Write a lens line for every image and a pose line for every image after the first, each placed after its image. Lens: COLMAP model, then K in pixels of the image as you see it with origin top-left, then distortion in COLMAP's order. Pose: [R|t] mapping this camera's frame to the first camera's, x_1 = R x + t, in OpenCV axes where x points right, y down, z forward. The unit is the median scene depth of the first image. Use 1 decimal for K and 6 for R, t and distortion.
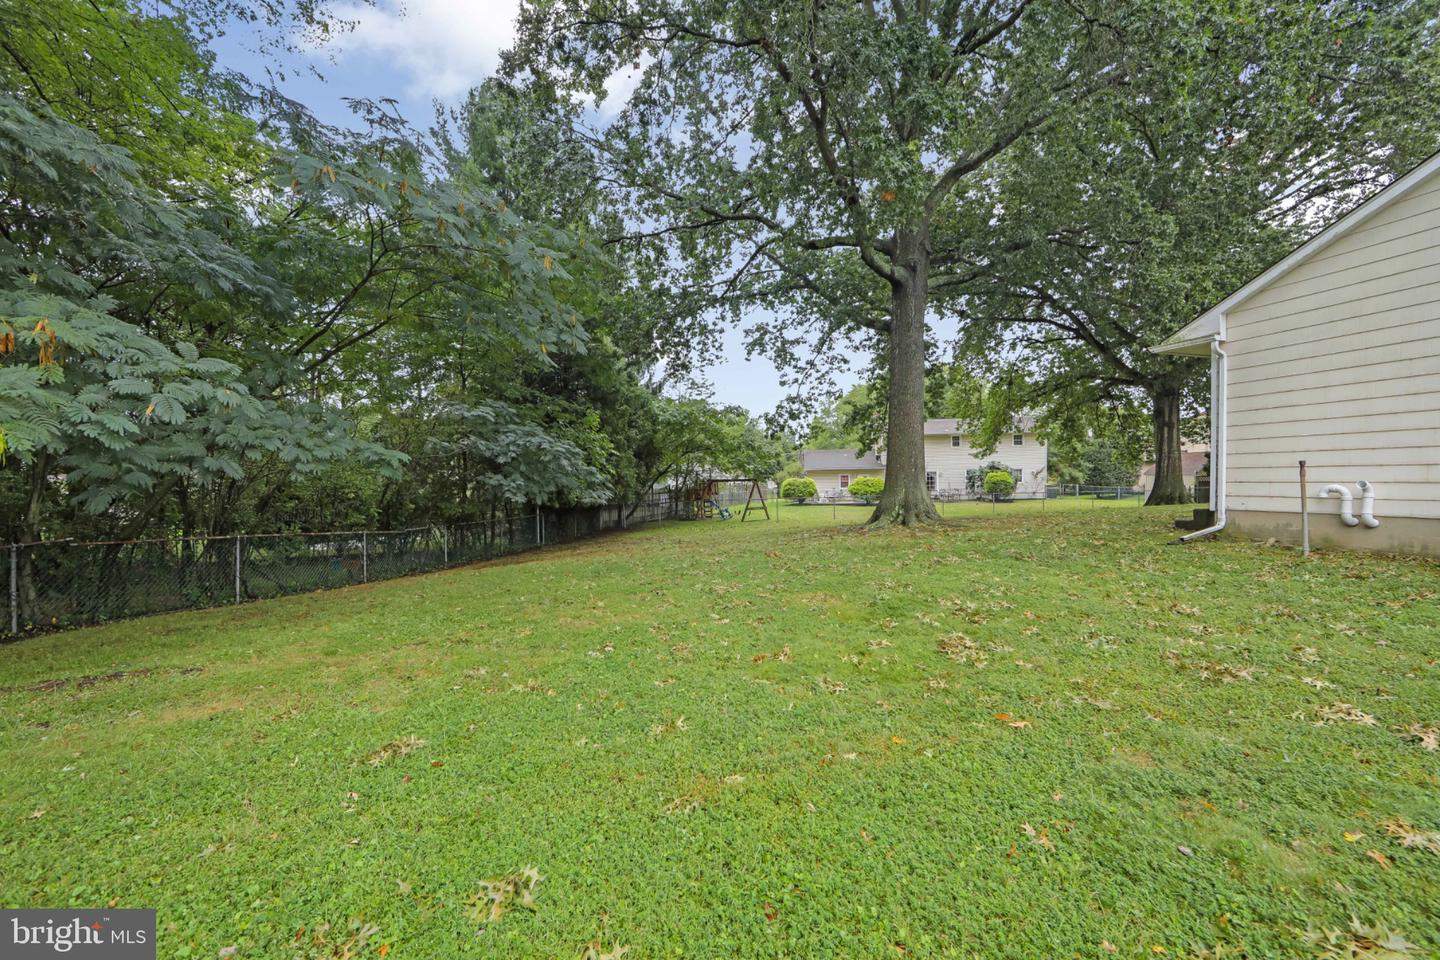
lens RADIAL K [[575.6, 0, 720.0], [0, 575.6, 480.0], [0, 0, 1]] dist [-0.000110, -0.000045]
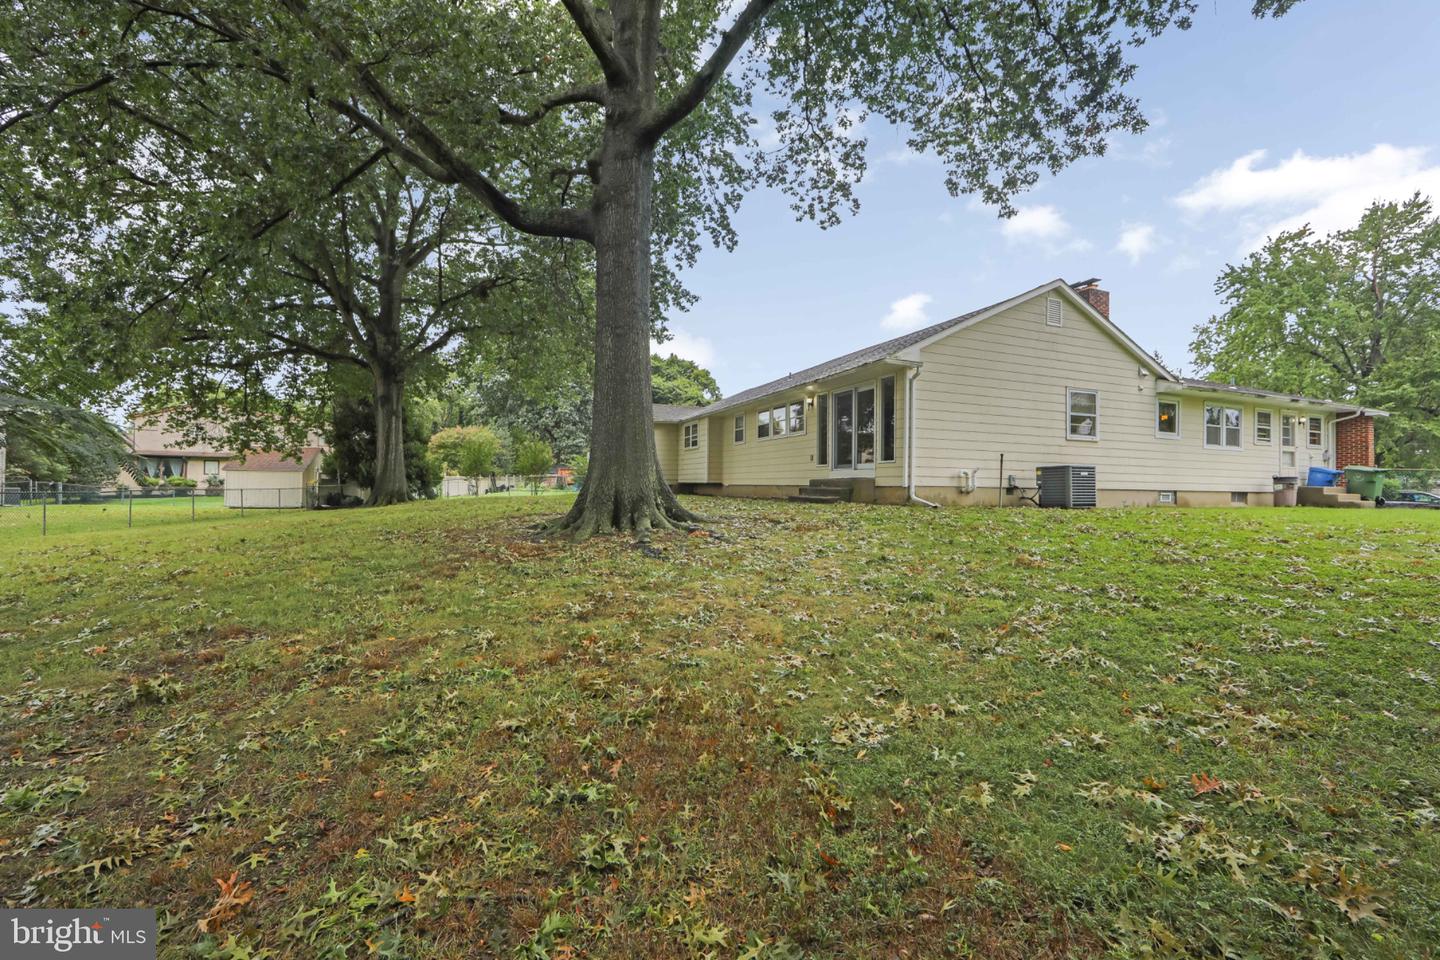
lens RADIAL K [[569.1, 0, 720.6], [0, 569.1, 469.3], [0, 0, 1]] dist [-0.000908, -0.000019]
pose [[-0.102215, 0.041100, 0.993913, -0.181827], [-0.006556, 0.999097, -0.041989, 0.028805], [-0.994741, -0.010808, -0.101853, 0.630747]]
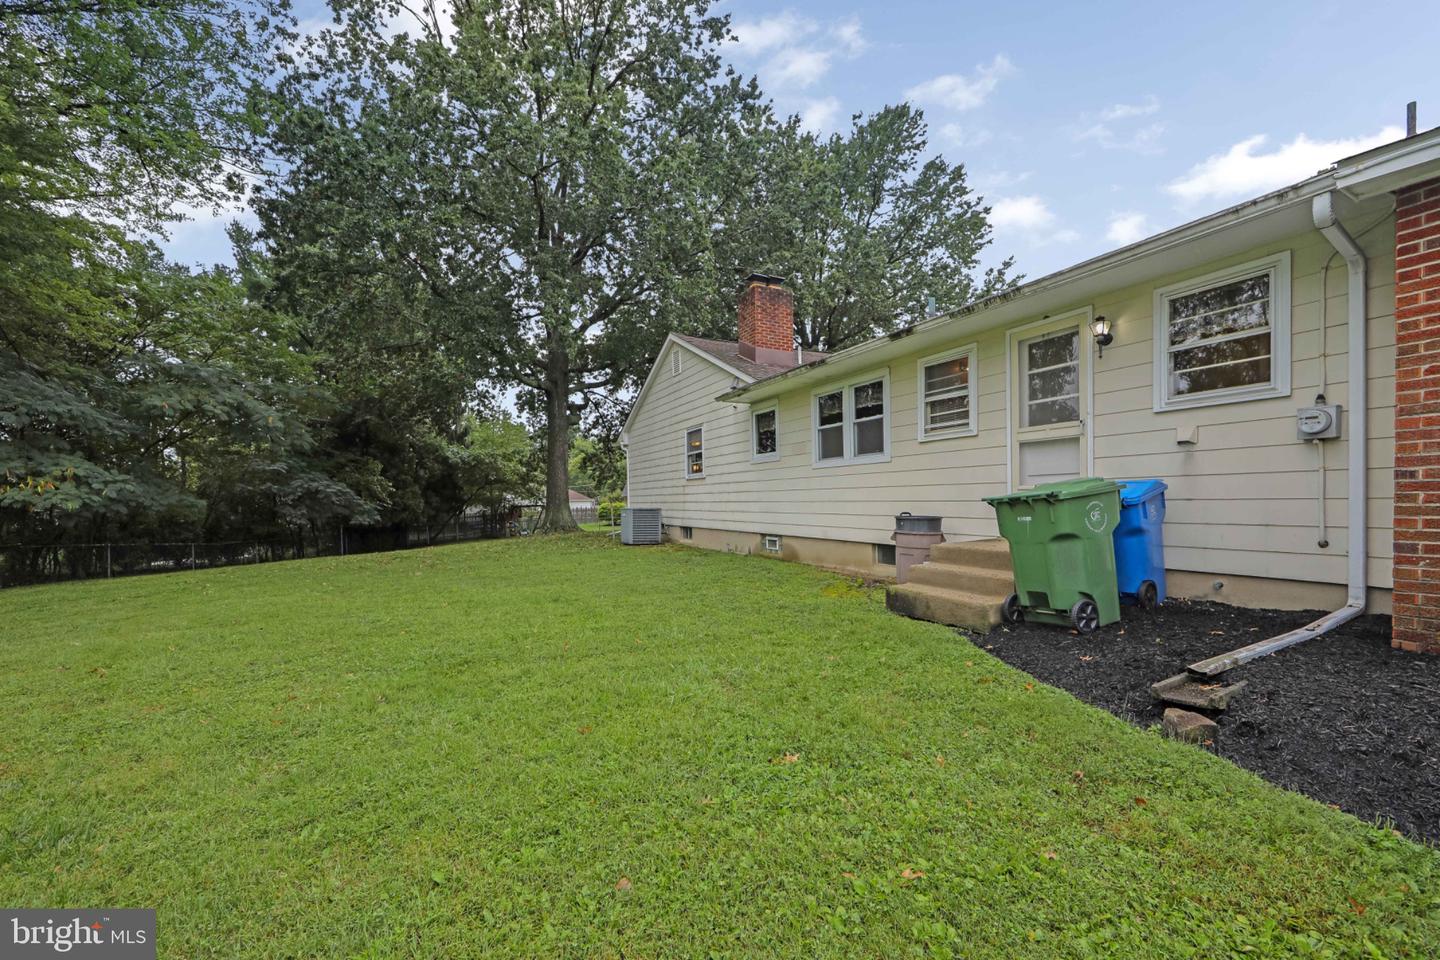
lens RADIAL K [[581.9, 0, 717.6], [0, 581.9, 503.5], [0, 0, 1]] dist [-0.000253, 0.000059]
pose [[0.986393, -0.011023, 0.164035, 0.331096], [0.010620, 0.999938, 0.003333, -0.006990], [-0.164062, -0.001545, 0.986449, -0.493919]]
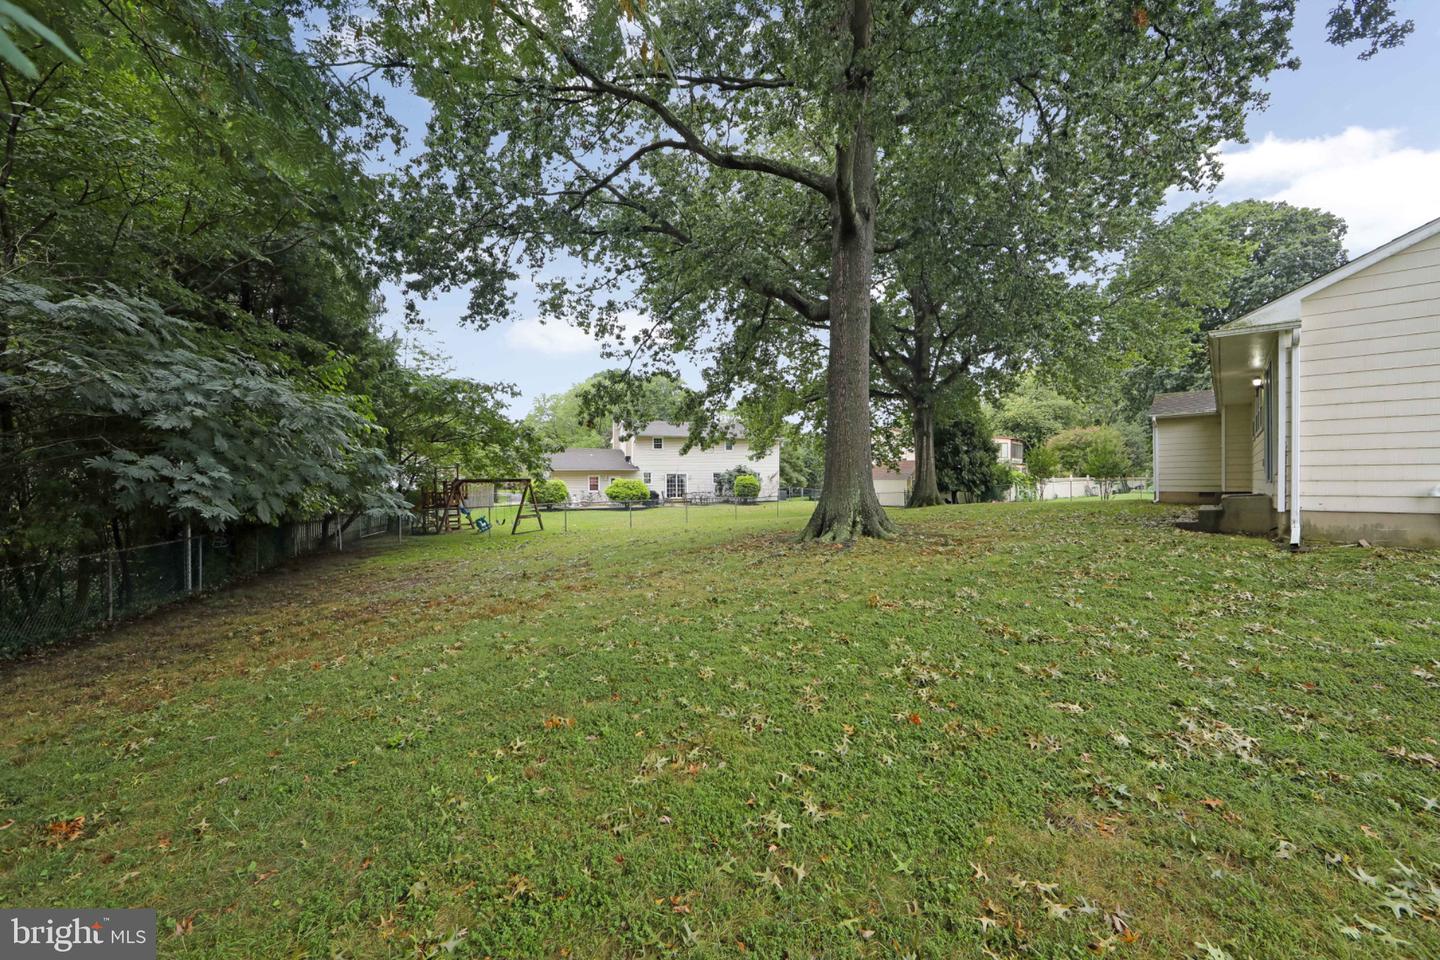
lens RADIAL K [[569.1, 0, 720.6], [0, 569.1, 469.3], [0, 0, 1]] dist [-0.000908, -0.000019]
pose [[0.858394, 0.019343, 0.512626, -0.151967], [-0.006216, 0.999608, -0.027311, 0.006278], [-0.512953, 0.020257, 0.858178, 0.266281]]
